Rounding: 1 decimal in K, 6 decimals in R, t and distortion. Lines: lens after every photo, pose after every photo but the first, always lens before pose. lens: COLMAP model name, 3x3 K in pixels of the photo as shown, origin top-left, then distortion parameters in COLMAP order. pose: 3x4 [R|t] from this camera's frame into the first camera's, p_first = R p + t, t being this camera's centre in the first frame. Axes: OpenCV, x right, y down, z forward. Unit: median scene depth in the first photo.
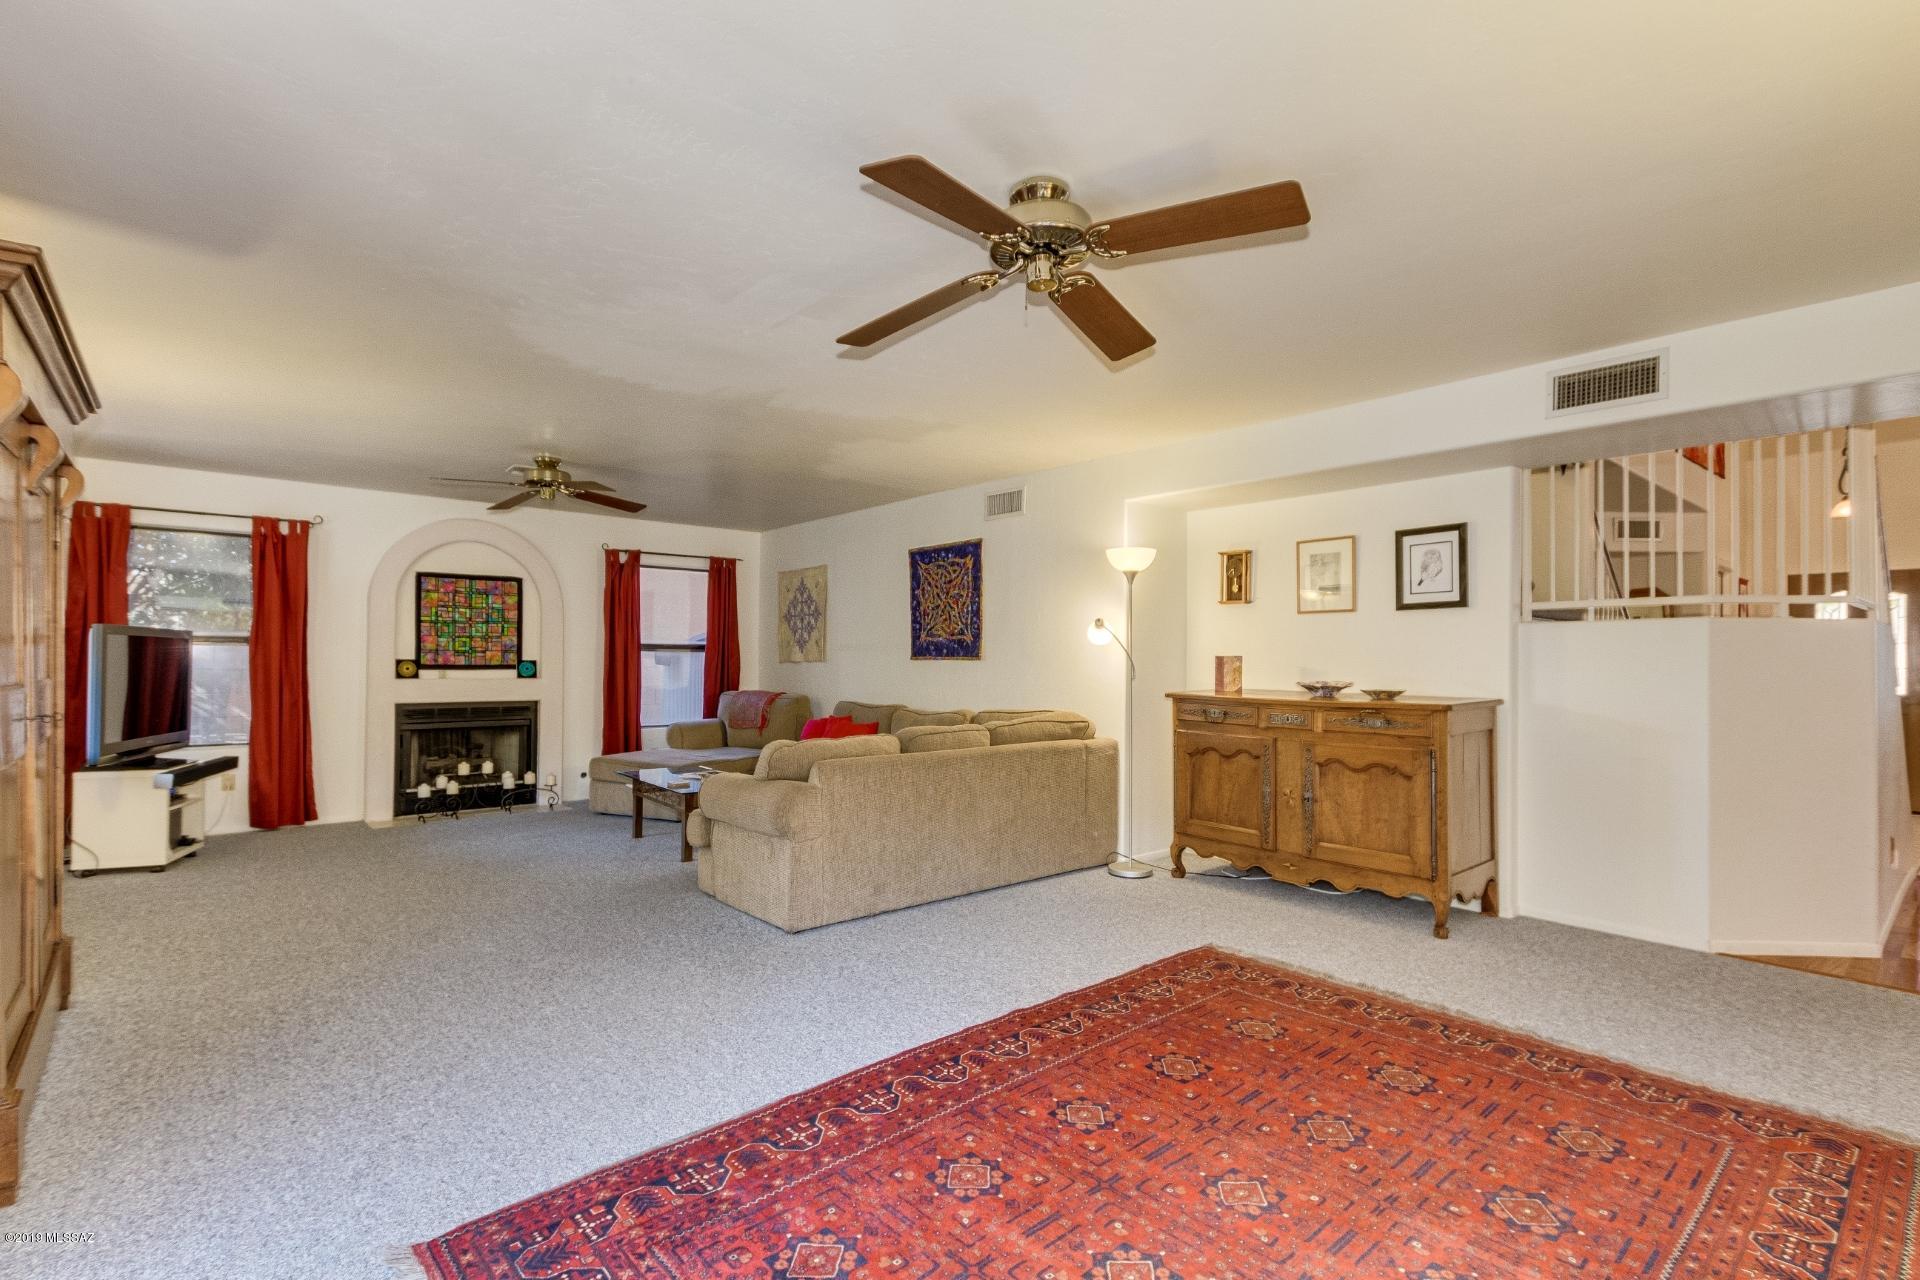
lens RADIAL K [[887.7, 0, 956.0], [0, 887.7, 650.7], [0, 0, 1]] dist [0.010907, -0.006374]
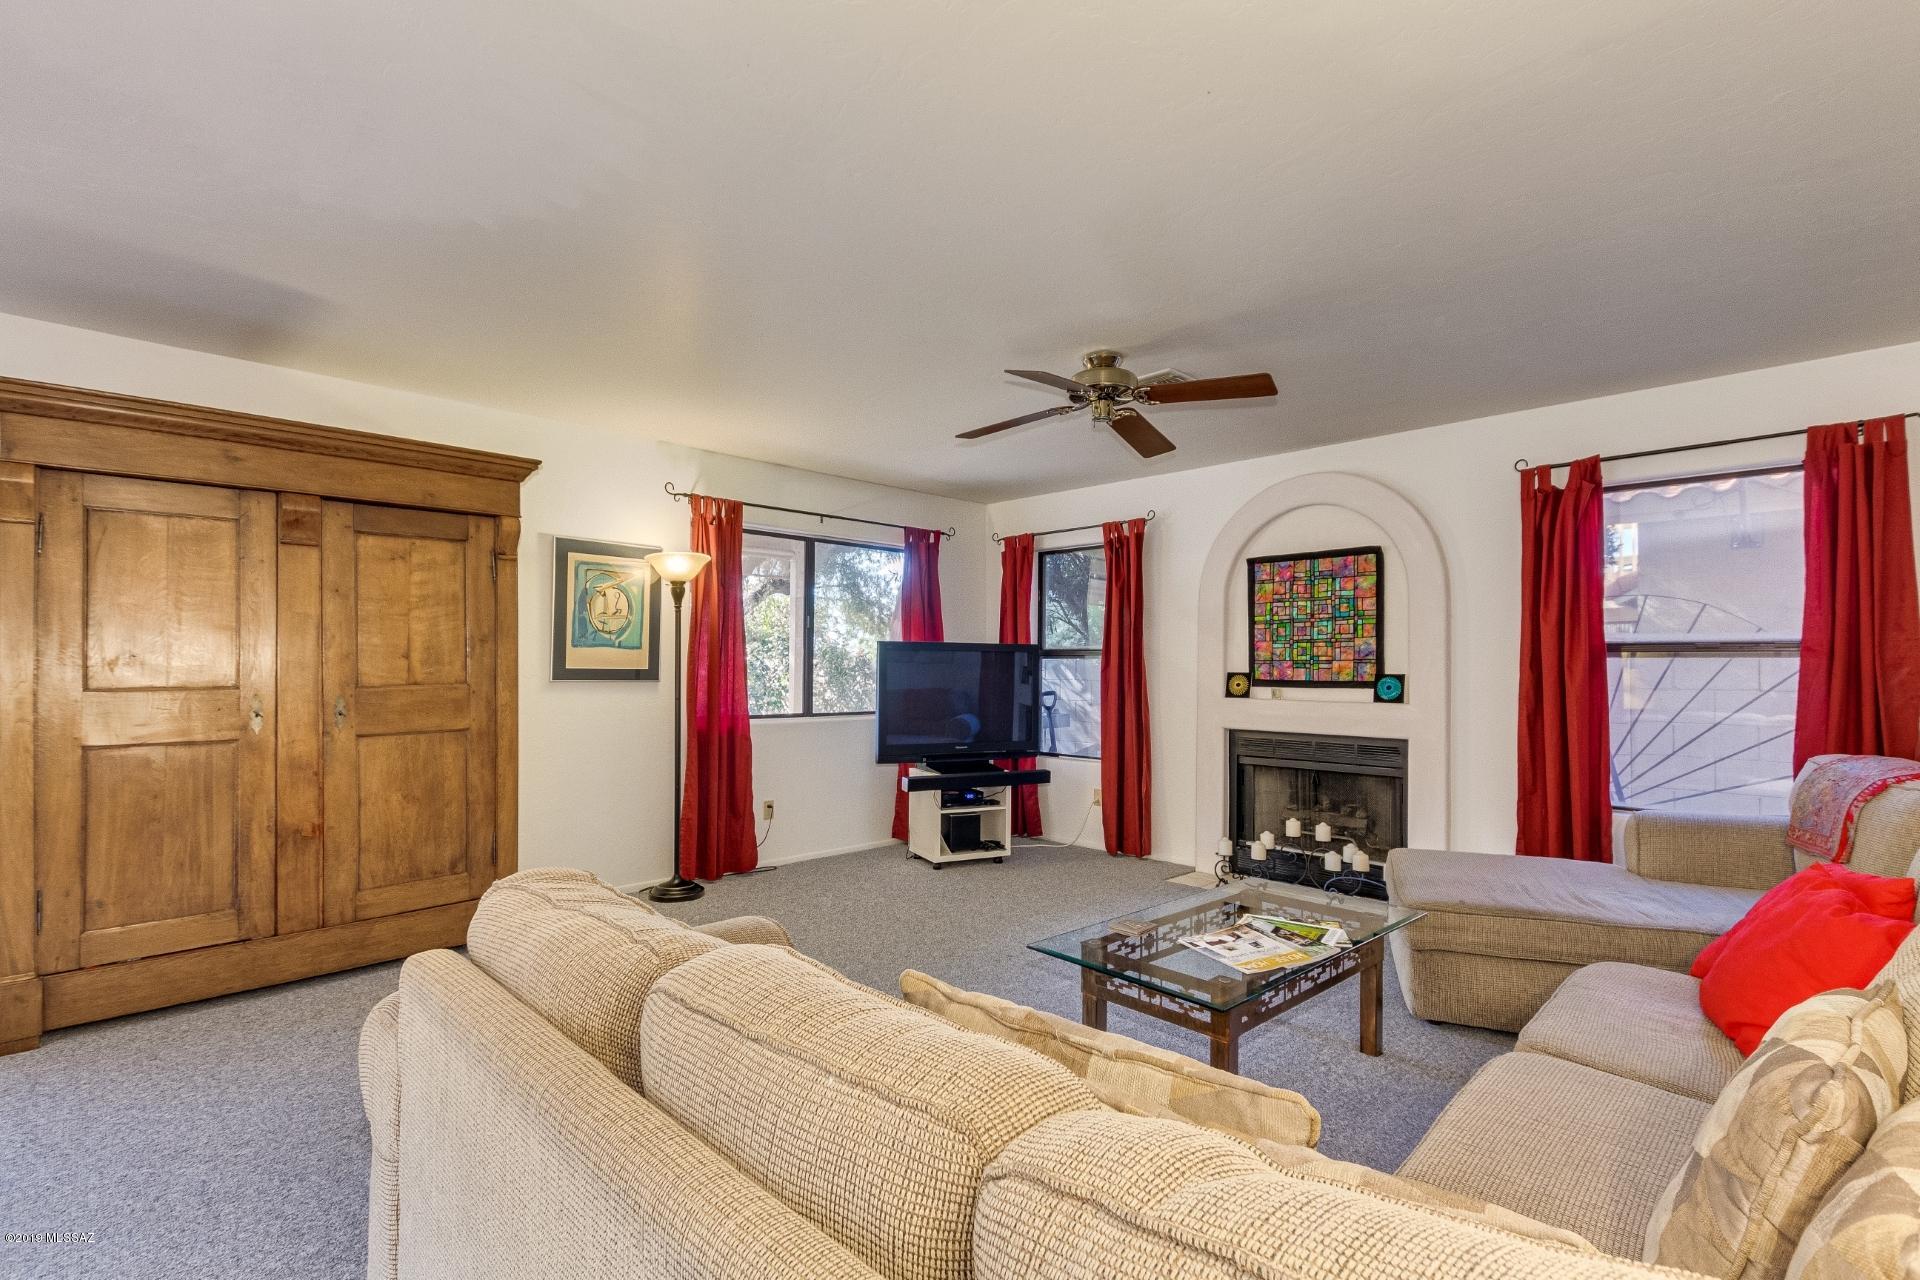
lens RADIAL K [[887.7, 0, 927.8], [0, 887.7, 664.4], [0, 0, 1]] dist [0.010907, -0.006374]
pose [[0.069063, -0.009963, -0.997563, 0.187521], [0.007132, 0.999930, -0.009493, 0.010740], [0.997587, -0.006459, 0.069129, 0.919788]]
